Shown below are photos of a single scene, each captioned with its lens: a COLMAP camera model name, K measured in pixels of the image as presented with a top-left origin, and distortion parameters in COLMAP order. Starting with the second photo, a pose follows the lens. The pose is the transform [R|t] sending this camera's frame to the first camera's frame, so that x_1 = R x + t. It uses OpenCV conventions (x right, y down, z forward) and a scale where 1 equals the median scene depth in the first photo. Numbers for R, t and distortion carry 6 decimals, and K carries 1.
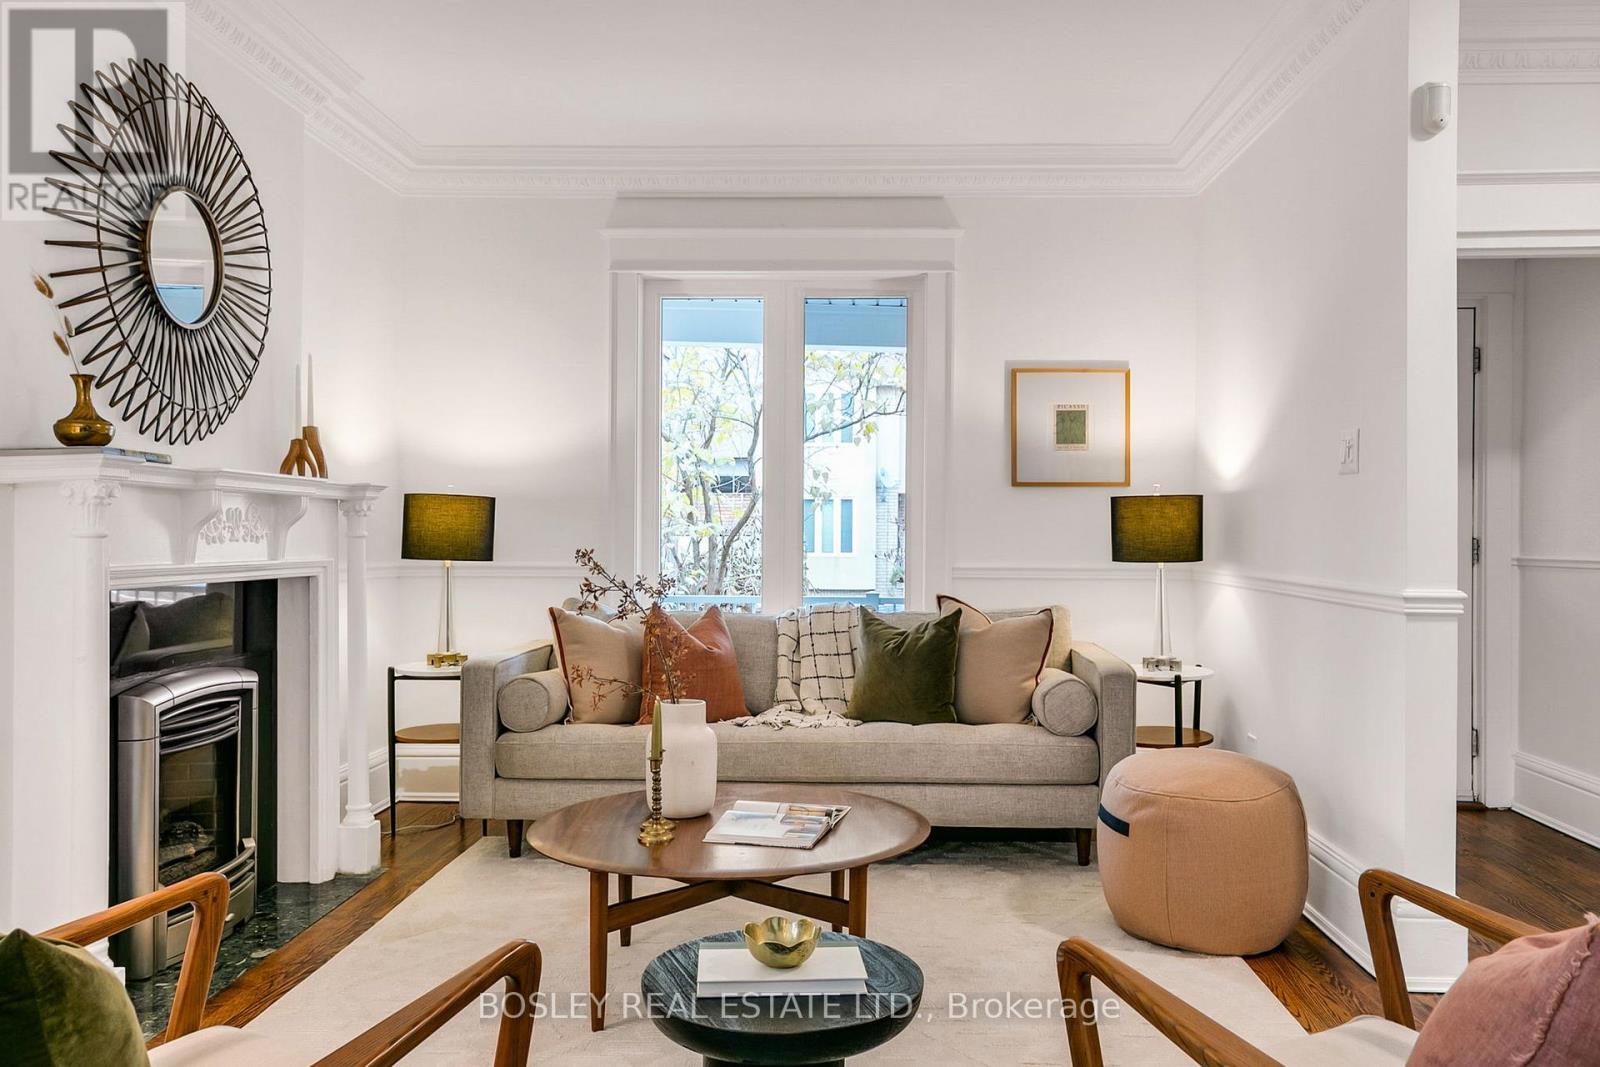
lens RADIAL K [[1198.6, 0, 824.1], [0, 1198.6, 536.3], [0, 0, 1]] dist [0.001287, 0.000688]
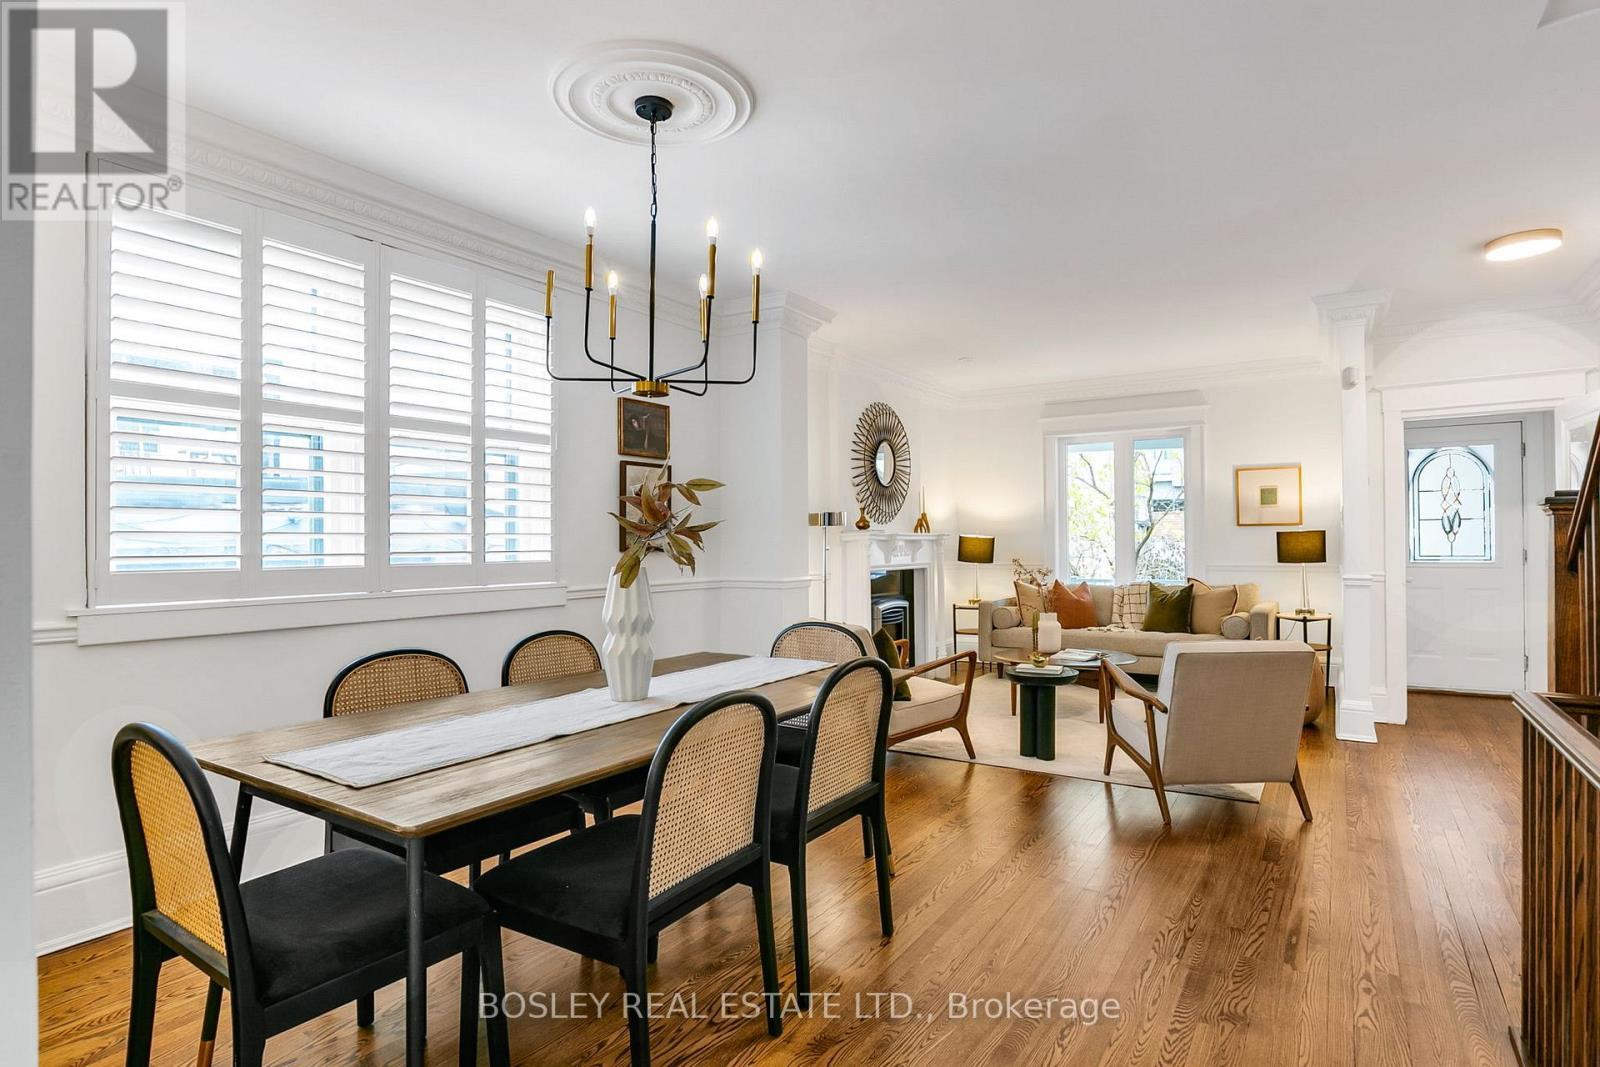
lens RADIAL K [[818.3, 0, 821.2], [0, 818.3, 534.1], [0, 0, 1]] dist [-0.018258, 0.000534]
pose [[0.866461, -0.016682, -0.498967, 0.276139], [0.011818, 0.999847, -0.012906, -0.021113], [0.499105, 0.005286, 0.866525, -0.677368]]
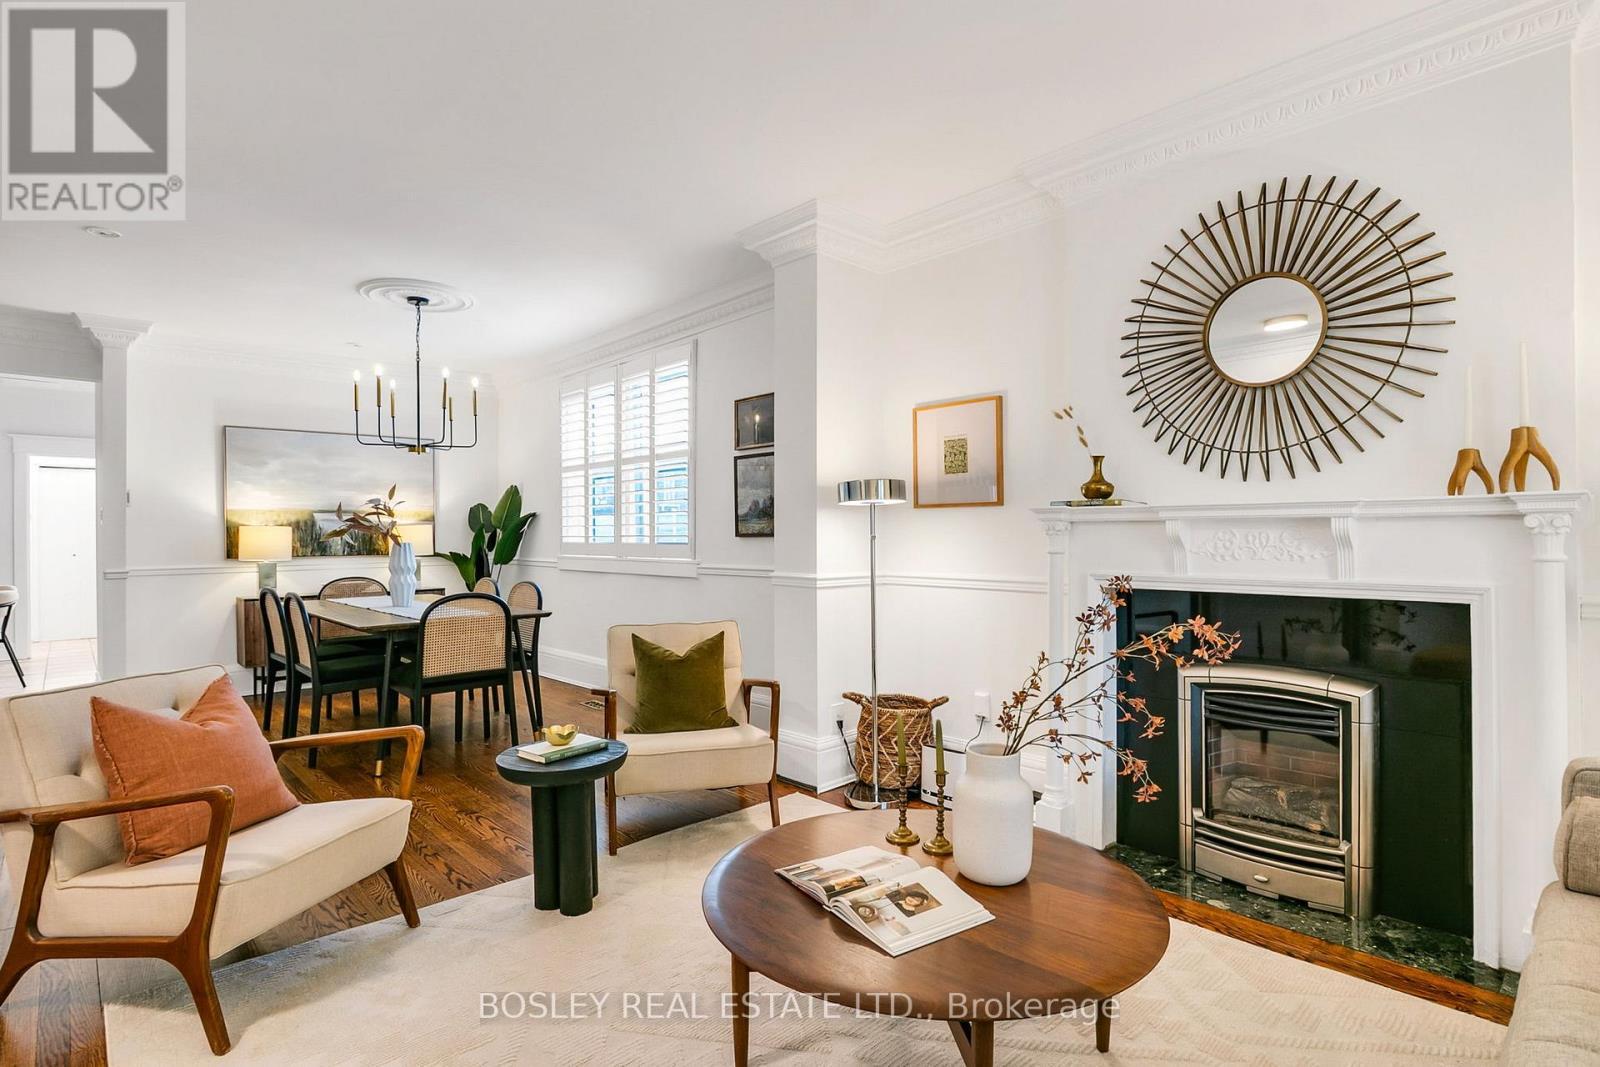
lens RADIAL K [[818.3, 0, 821.2], [0, 818.3, 534.1], [0, 0, 1]] dist [-0.018258, 0.000534]
pose [[-0.700295, -0.011670, -0.713758, 0.293881], [-0.006209, 0.999928, -0.010256, -0.007949], [0.713826, -0.002751, -0.700317, 0.973996]]
